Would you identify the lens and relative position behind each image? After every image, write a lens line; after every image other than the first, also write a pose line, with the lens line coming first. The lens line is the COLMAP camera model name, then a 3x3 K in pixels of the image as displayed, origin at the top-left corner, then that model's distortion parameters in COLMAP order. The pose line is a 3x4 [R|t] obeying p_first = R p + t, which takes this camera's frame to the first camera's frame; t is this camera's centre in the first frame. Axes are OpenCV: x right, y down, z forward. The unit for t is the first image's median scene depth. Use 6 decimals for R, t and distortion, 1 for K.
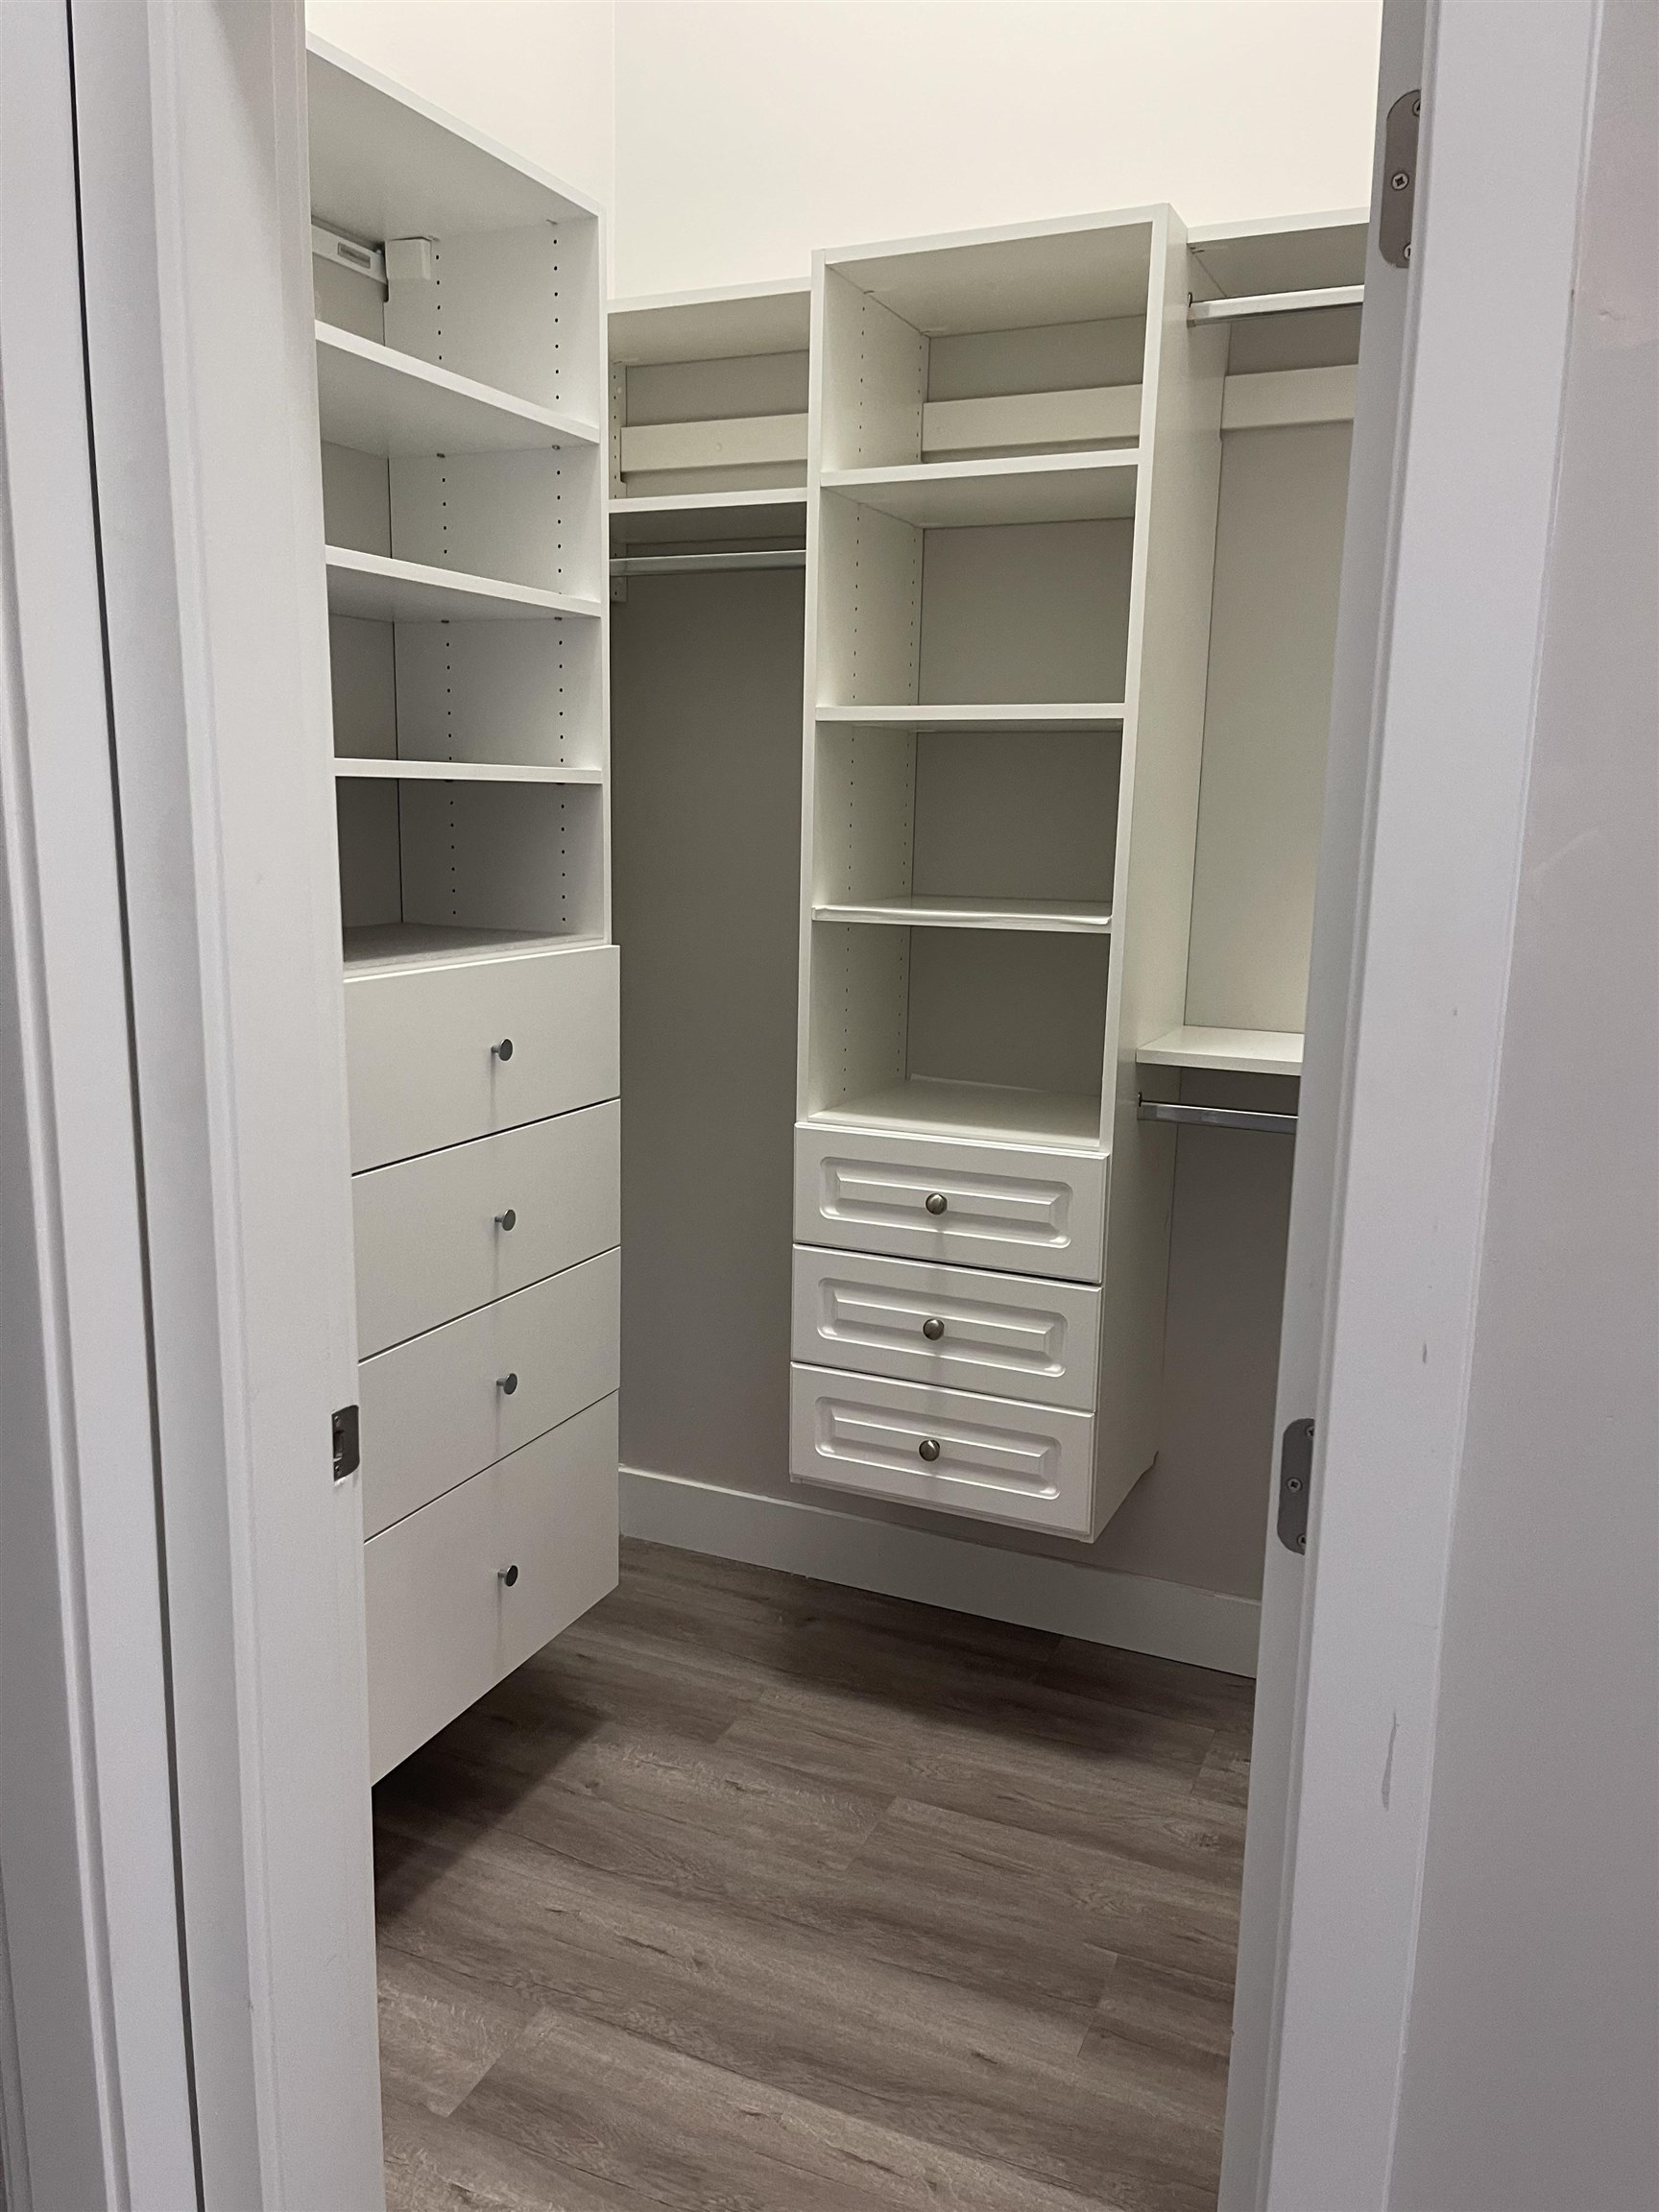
lens RADIAL K [[1671.4, 0, 826.2], [0, 1671.4, 1108.2], [0, 0, 1]] dist [-0.020787, -0.015366]
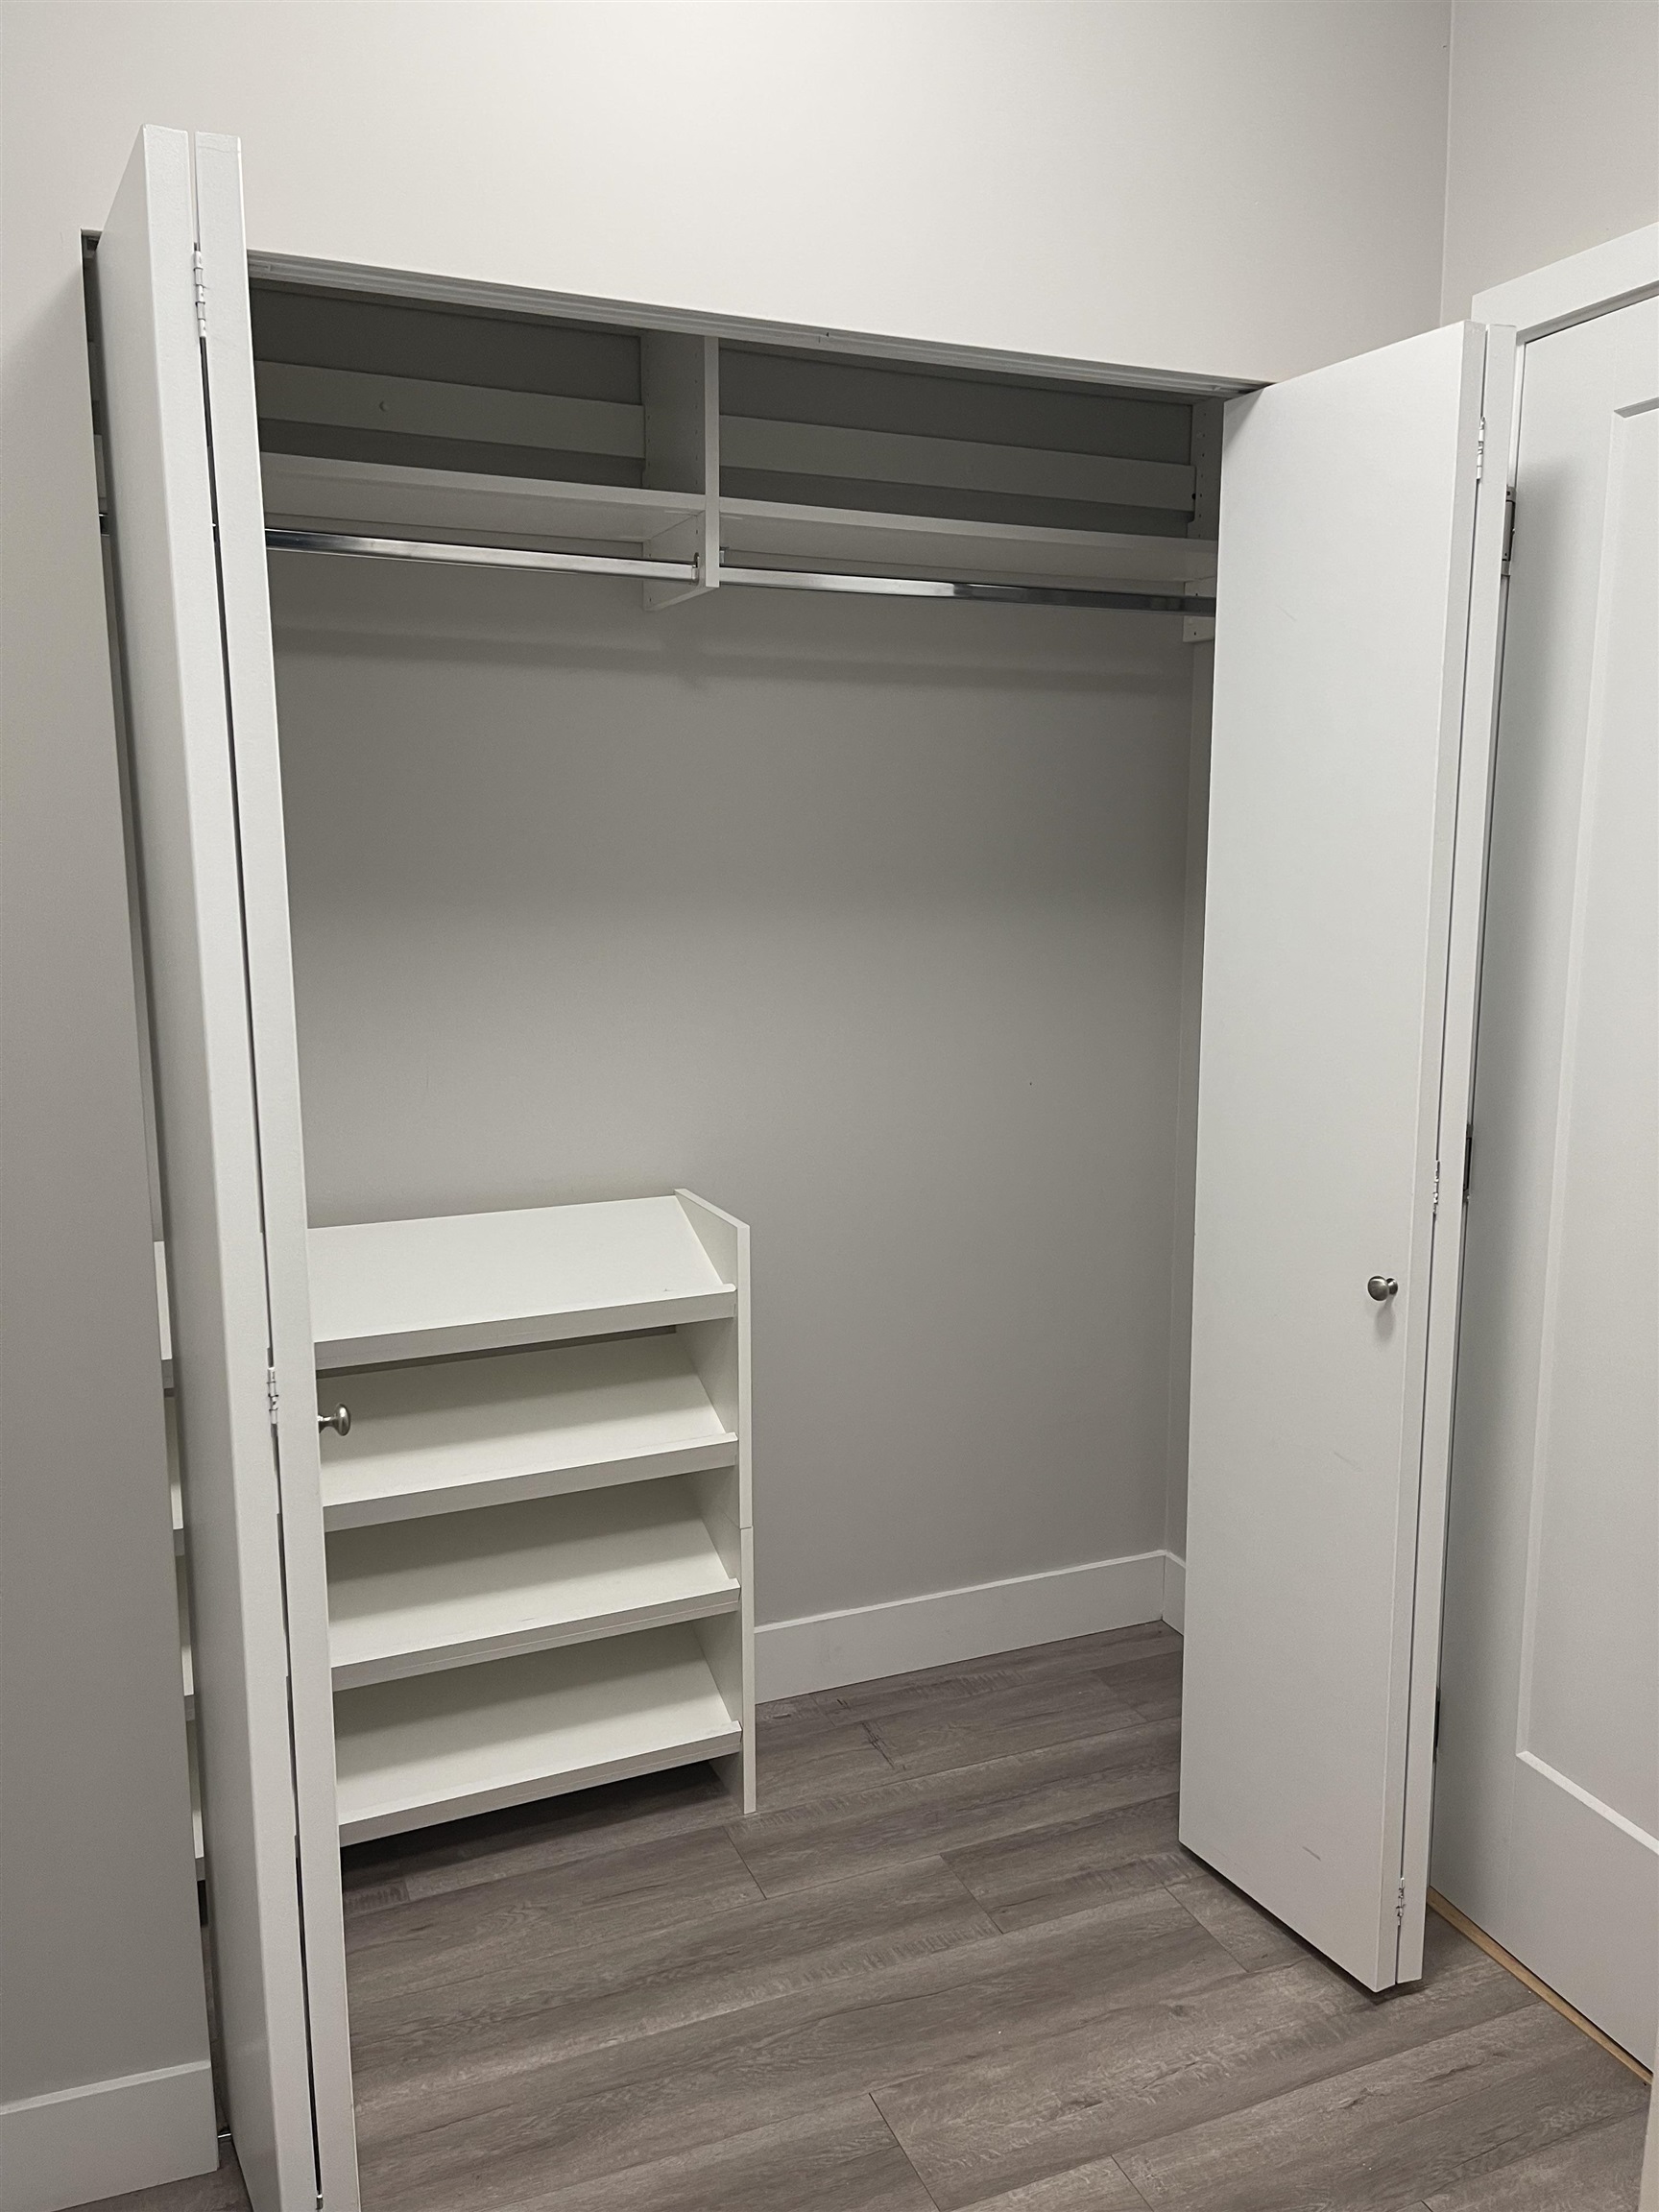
lens RADIAL K [[1671.4, 0, 830.2], [0, 1671.4, 1104.3], [0, 0, 1]] dist [-0.020787, -0.015366]
pose [[-0.674707, 0.097654, -0.731597, 0.506288], [-0.150988, 0.951986, 0.266319, -0.279441], [0.722477, 0.290150, -0.627567, 1.486590]]
